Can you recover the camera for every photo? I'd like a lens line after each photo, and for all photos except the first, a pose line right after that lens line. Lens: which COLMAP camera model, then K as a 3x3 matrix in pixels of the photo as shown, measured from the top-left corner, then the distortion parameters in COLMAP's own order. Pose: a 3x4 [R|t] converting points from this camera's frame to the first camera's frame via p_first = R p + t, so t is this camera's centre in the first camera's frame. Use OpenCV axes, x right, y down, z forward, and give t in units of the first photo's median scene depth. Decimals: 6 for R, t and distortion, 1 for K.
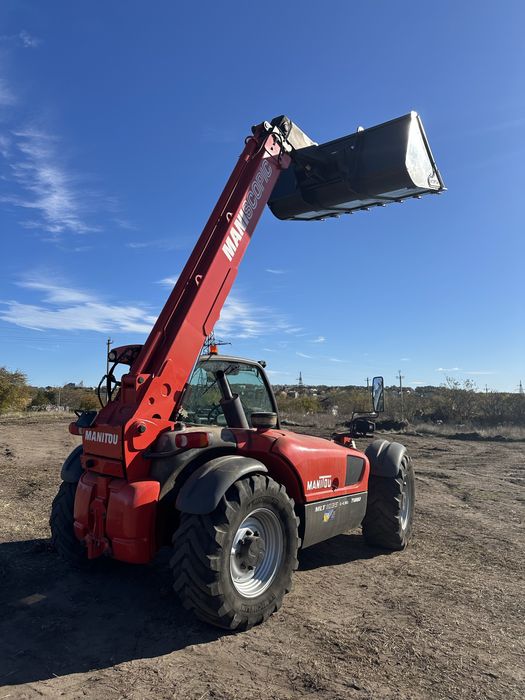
lens RADIAL K [[490.8, 0, 264.8], [0, 490.8, 344.0], [0, 0, 1]] dist [0.057020, -0.060094]
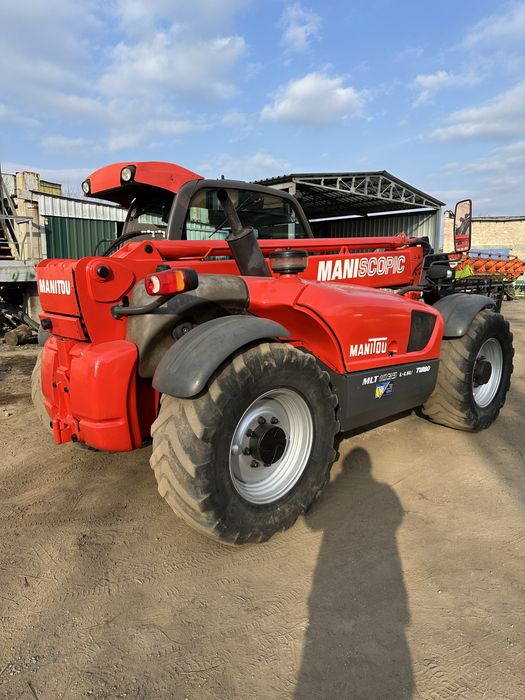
lens RADIAL K [[490.8, 0, 259.9], [0, 490.8, 352.2], [0, 0, 1]] dist [0.057020, -0.060094]
pose [[0.988708, -0.015222, -0.149081, 0.054774], [0.052464, 0.967028, 0.249208, 0.094135], [0.140372, -0.254215, 0.956907, 0.267528]]
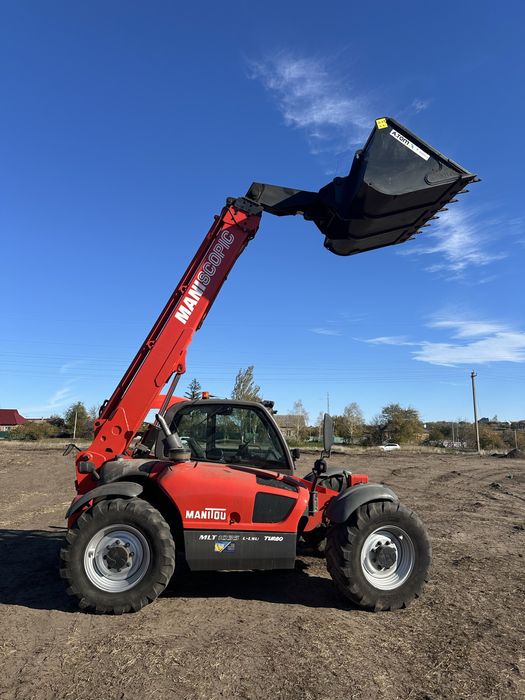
lens RADIAL K [[490.8, 0, 261.2], [0, 490.8, 344.6], [0, 0, 1]] dist [0.057020, -0.060094]
pose [[0.697427, -0.125225, -0.705630, 0.939803], [0.076615, 0.992001, -0.100321, 0.021523], [0.712549, 0.015905, 0.701442, 0.270597]]
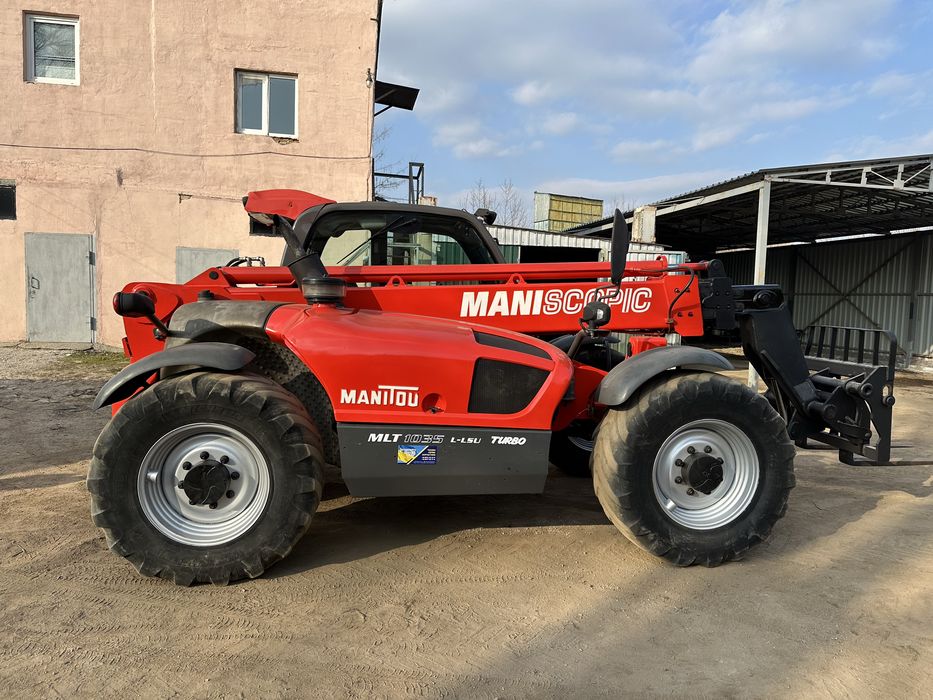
lens RADIAL K [[654.2, 0, 467.6], [0, 654.2, 343.7], [0, 0, 1]] dist [0.057020, -0.060094]
pose [[0.734143, 0.028469, -0.678397, 0.641319], [0.064016, 0.991768, 0.110896, 0.129802], [0.675970, -0.124842, 0.726277, 0.470493]]
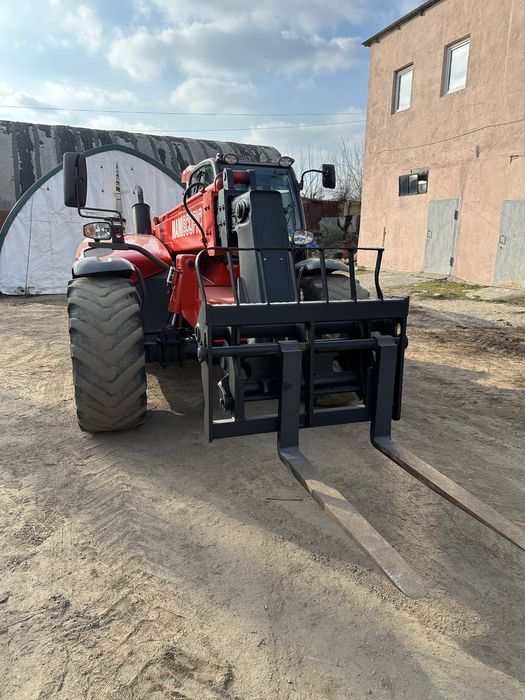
lens RADIAL K [[490.8, 0, 261.8], [0, 490.8, 354.4], [0, 0, 1]] dist [0.057020, -0.060094]
pose [[-0.517479, 0.151592, -0.842161, 0.805398], [0.043739, 0.987582, 0.150892, 0.278927], [0.854577, 0.041248, -0.517684, 1.793829]]
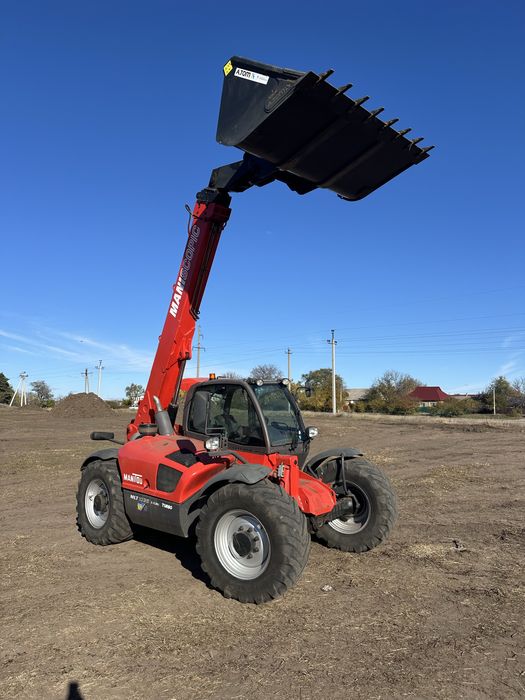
lens RADIAL K [[490.8, 0, 264.1], [0, 490.8, 341.8], [0, 0, 1]] dist [0.057020, -0.060094]
pose [[-0.072469, -0.134979, -0.988195, 1.329458], [0.113587, 0.983237, -0.142631, 0.136480], [0.990882, -0.122583, -0.055923, 1.338220]]
